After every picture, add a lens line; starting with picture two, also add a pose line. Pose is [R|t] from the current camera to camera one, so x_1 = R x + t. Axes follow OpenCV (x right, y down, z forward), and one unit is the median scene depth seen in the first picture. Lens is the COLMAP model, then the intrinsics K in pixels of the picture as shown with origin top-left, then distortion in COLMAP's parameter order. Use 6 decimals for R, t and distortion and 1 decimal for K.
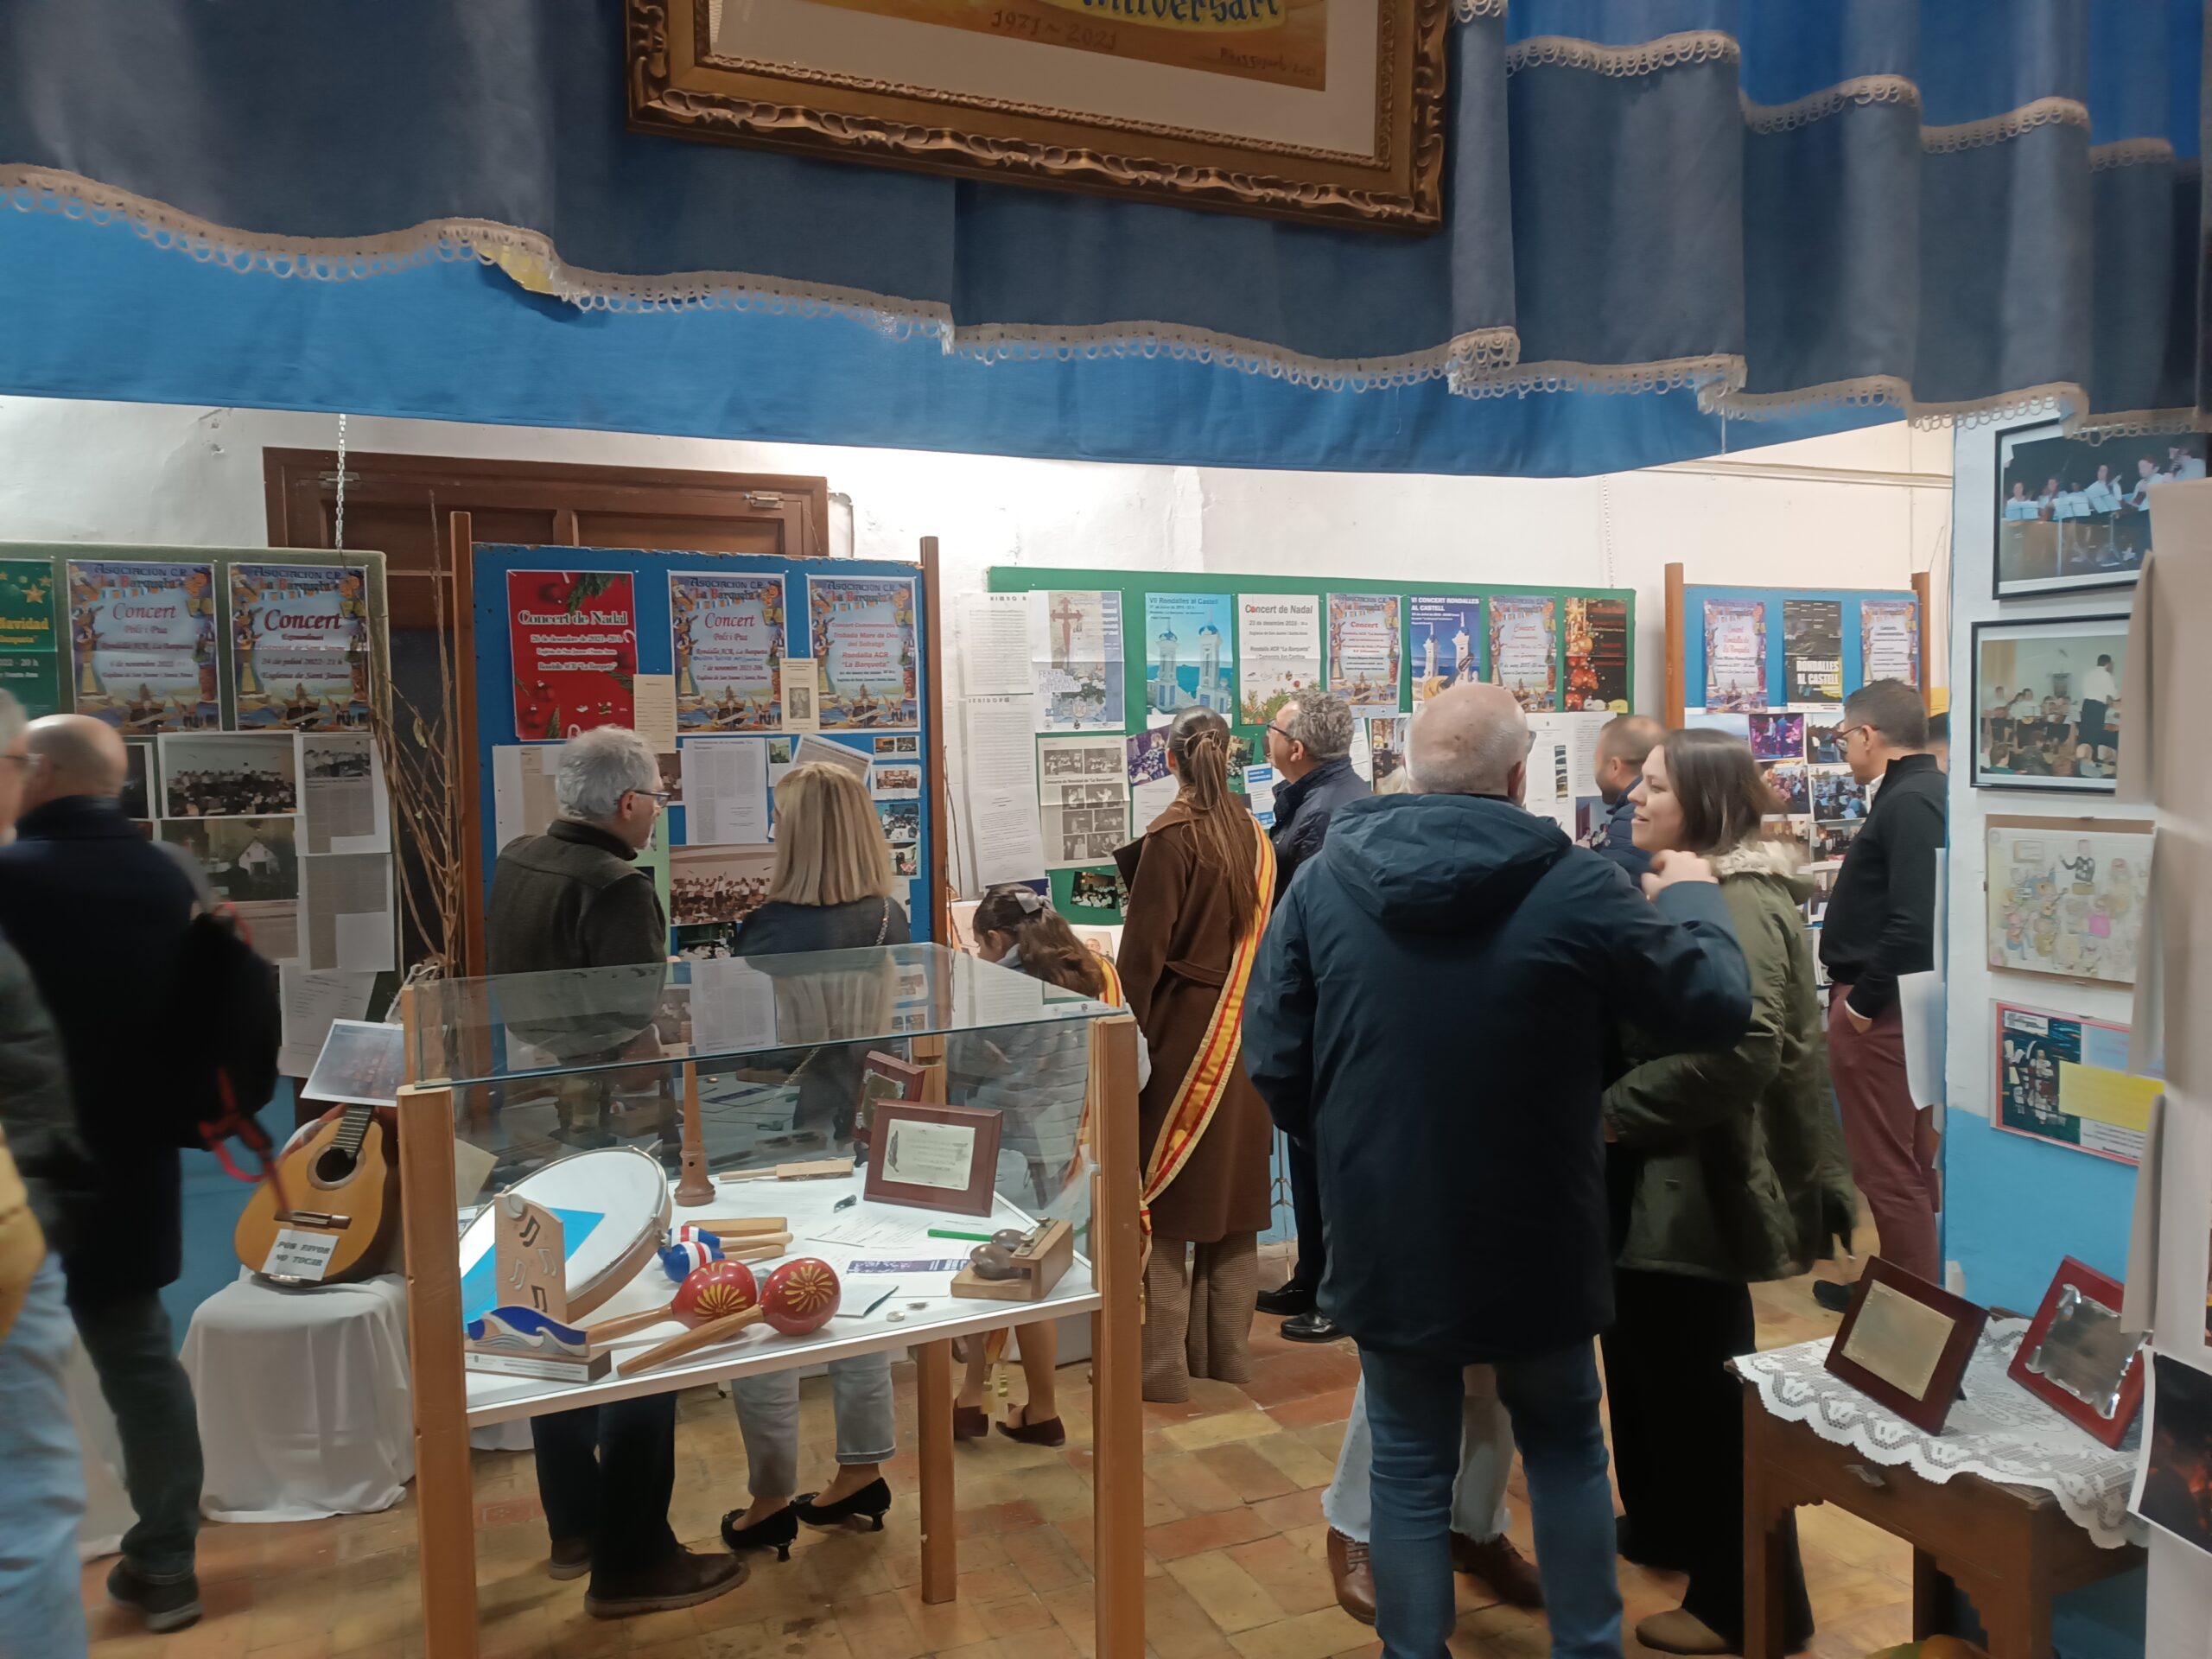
lens RADIAL K [[1569.1, 0, 1106.0], [0, 1569.1, 829.5], [0, 0, 1]] dist [0.050039, -0.044779]
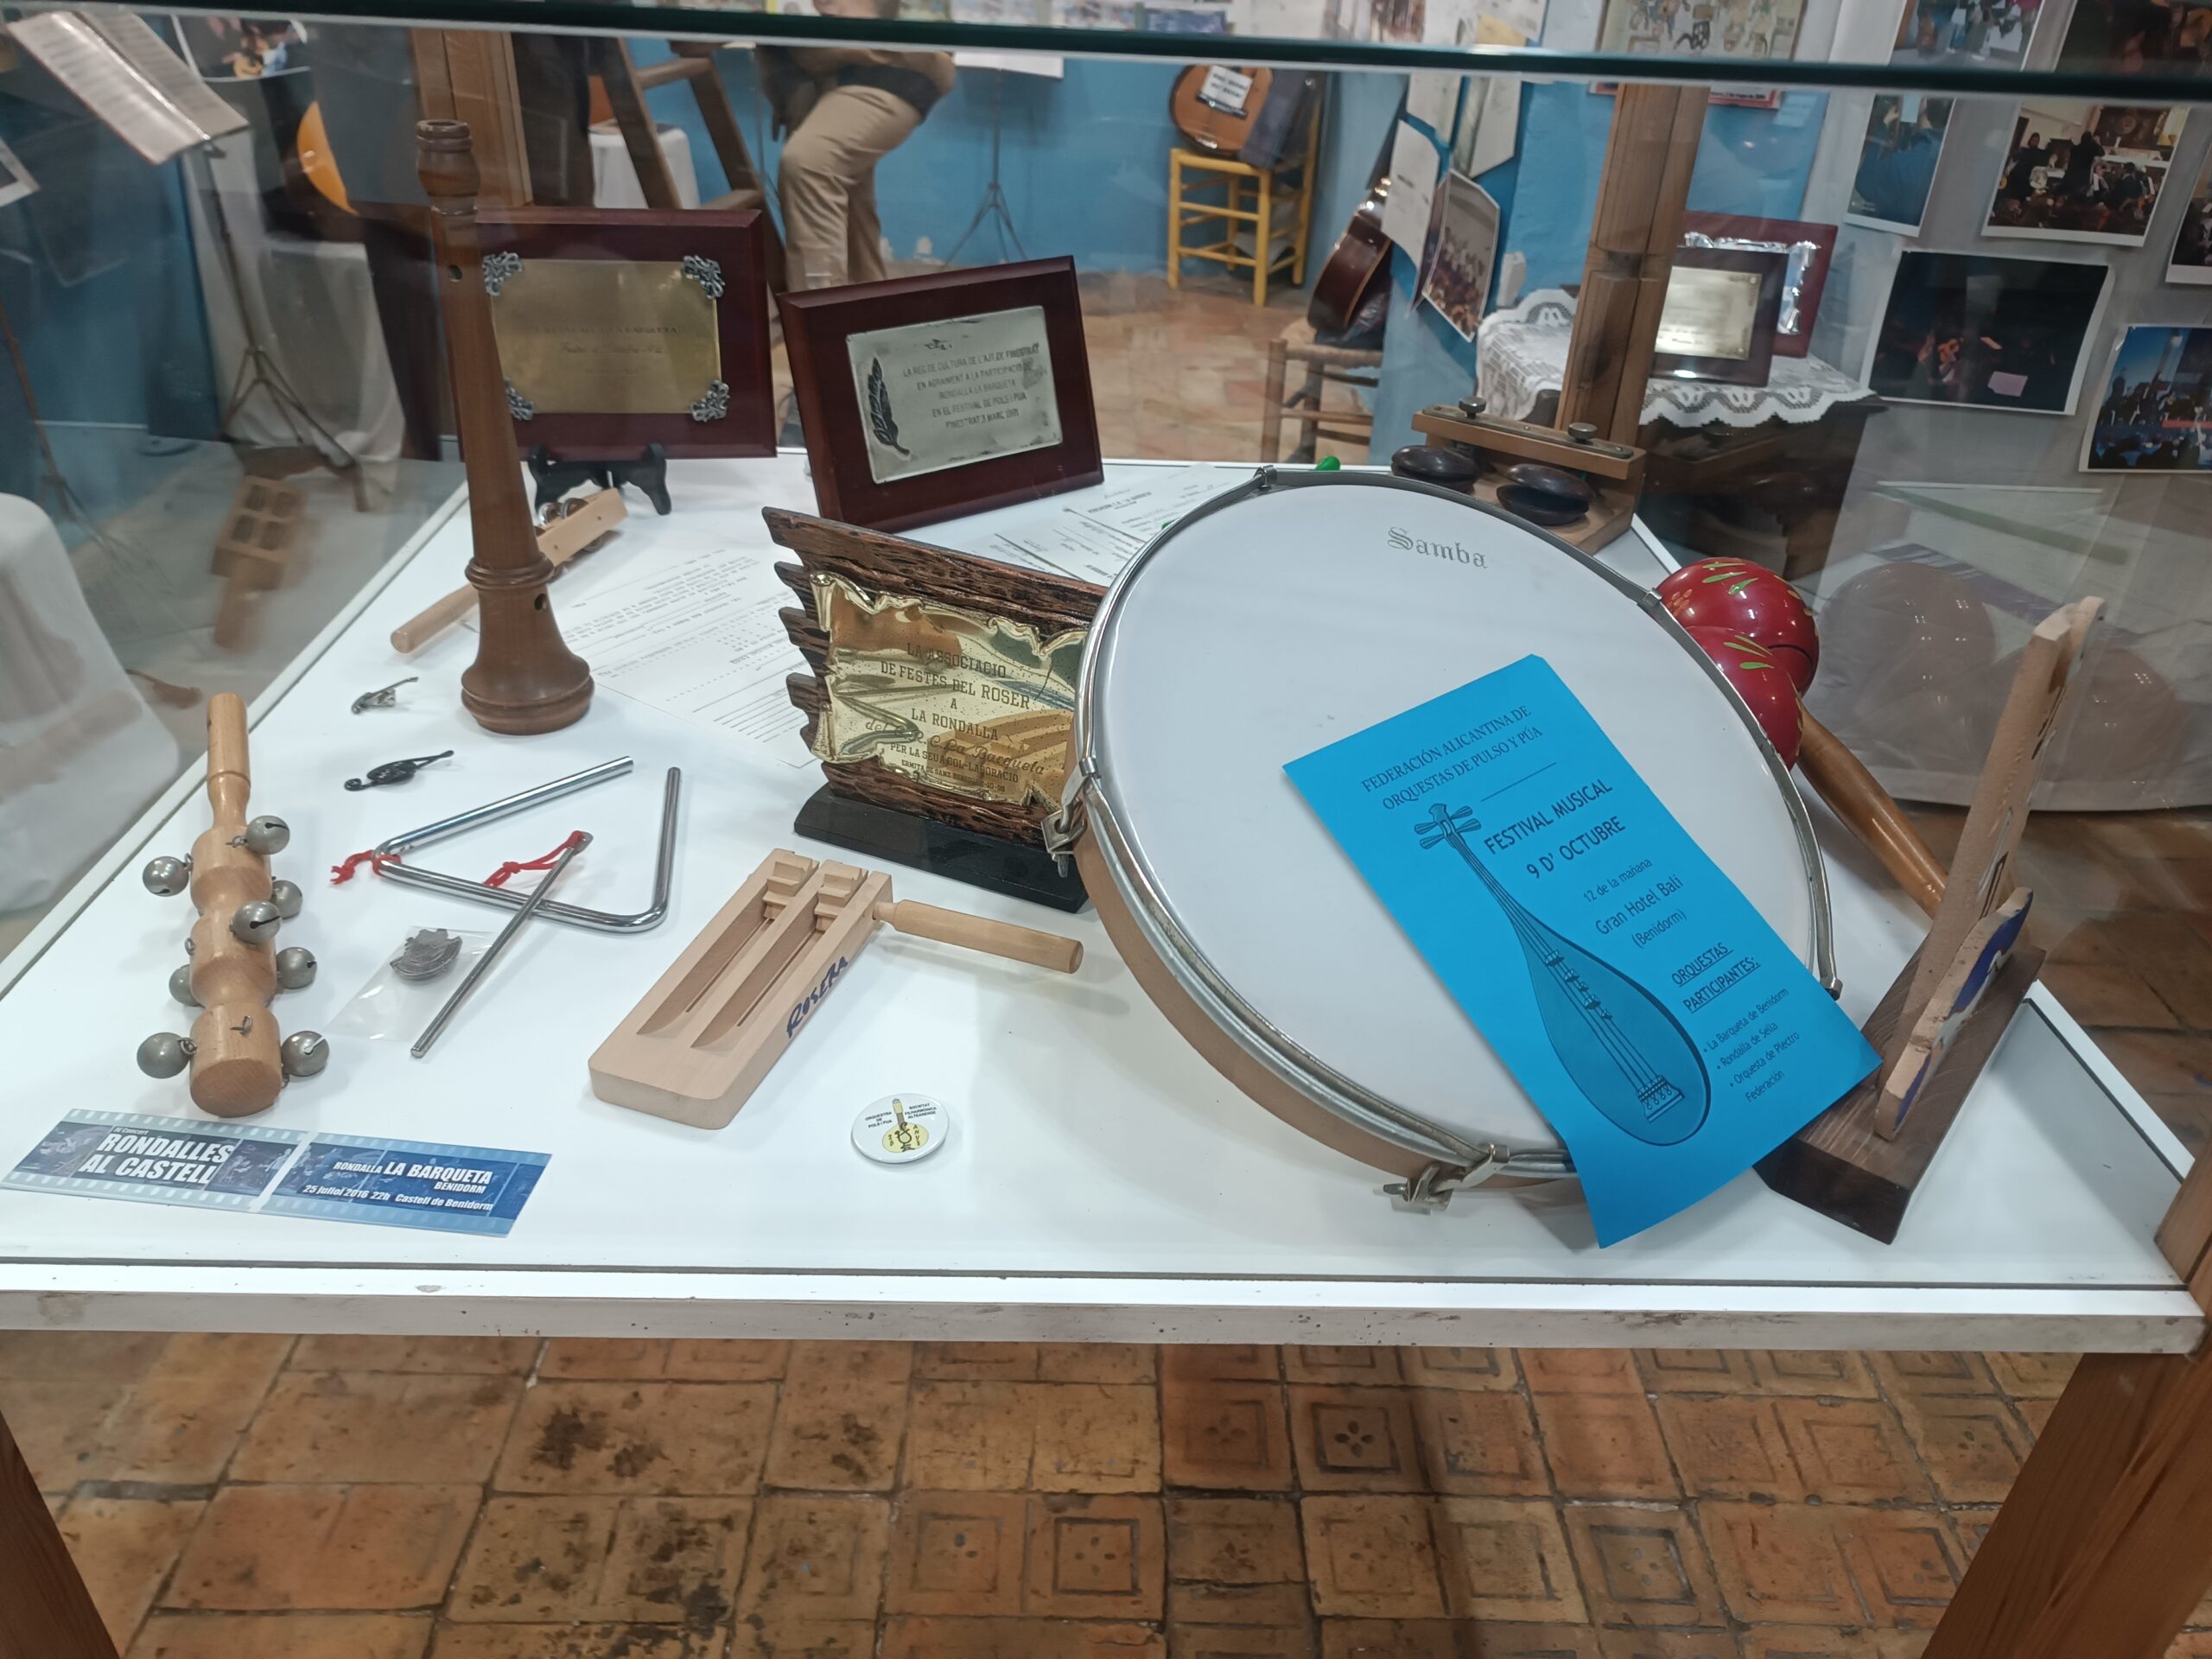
lens RADIAL K [[1589.6, 0, 1106.0], [0, 1589.6, 829.5], [0, 0, 1]] dist [0.005896, -0.001782]
pose [[0.380993, -0.448133, 0.808716, -0.304979], [0.002130, 0.875110, 0.483920, 0.061104], [-0.924575, -0.182647, 0.334365, 0.482827]]
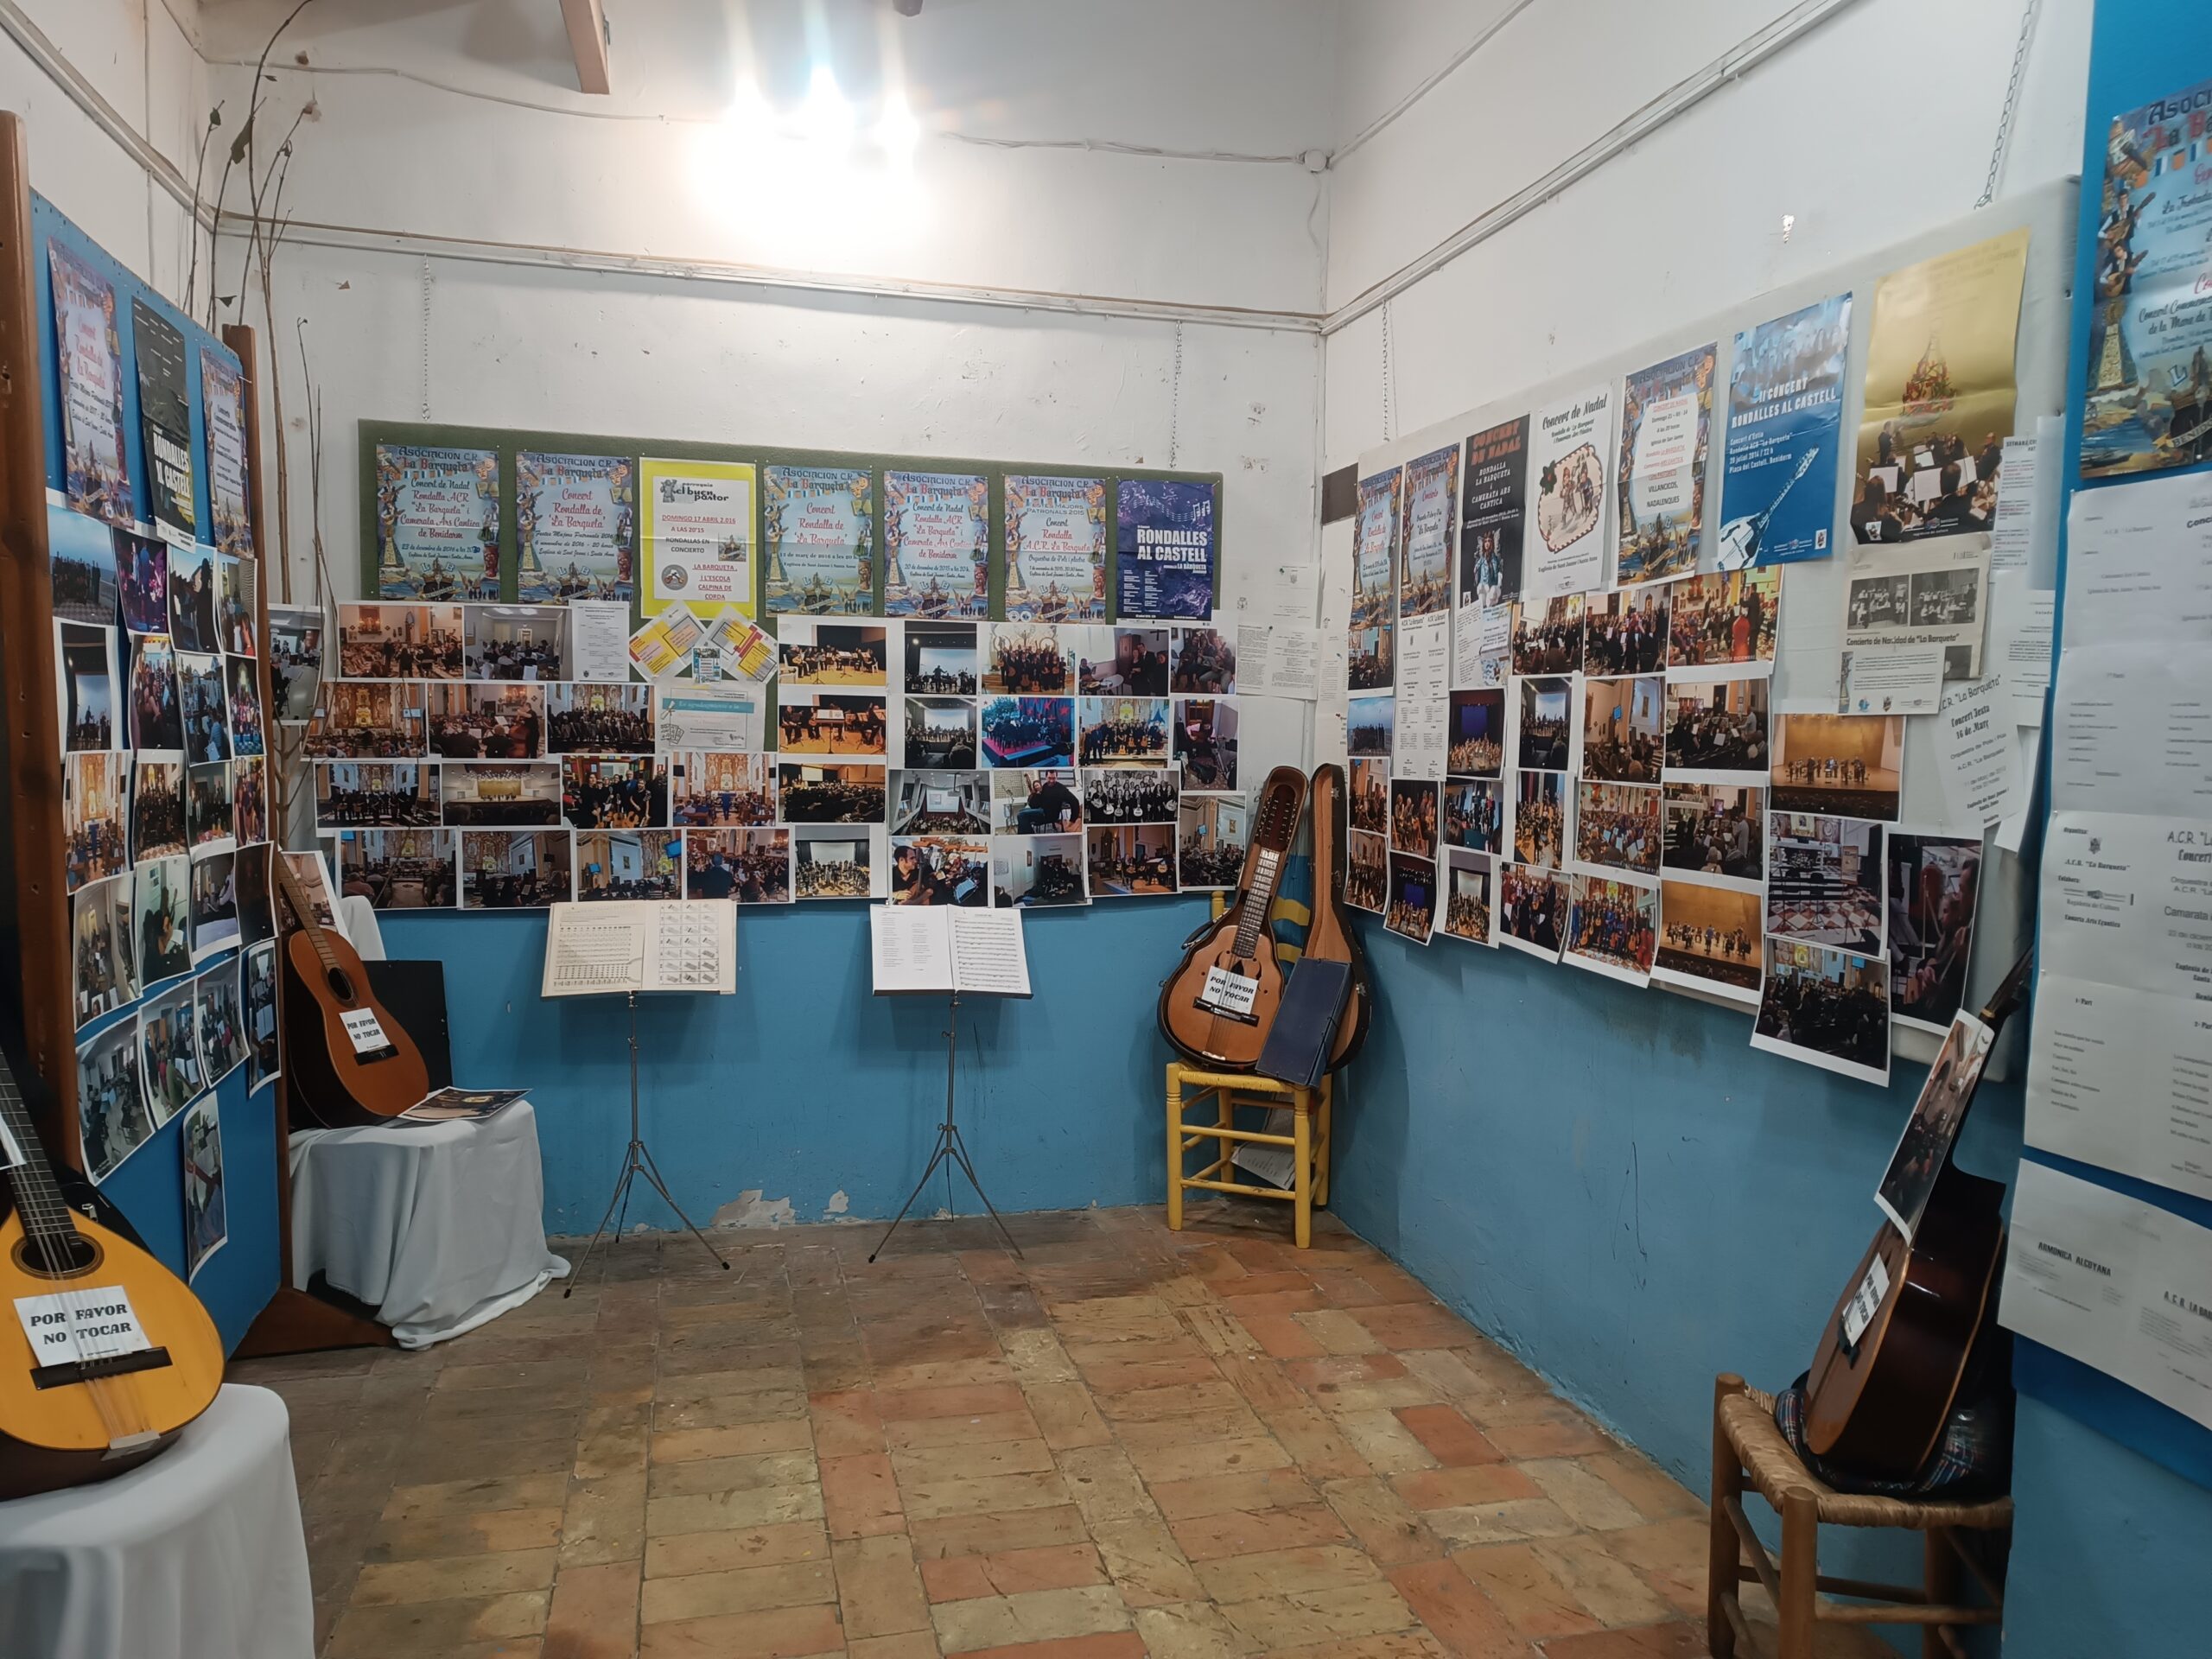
lens RADIAL K [[1569.1, 0, 1106.0], [0, 1569.1, 829.5], [0, 0, 1]] dist [0.050039, -0.044779]
pose [[0.156274, -0.043370, 0.986761, -0.001928], [0.039902, 0.998497, 0.037567, 0.010244], [-0.986907, 0.033503, 0.157770, 0.838304]]
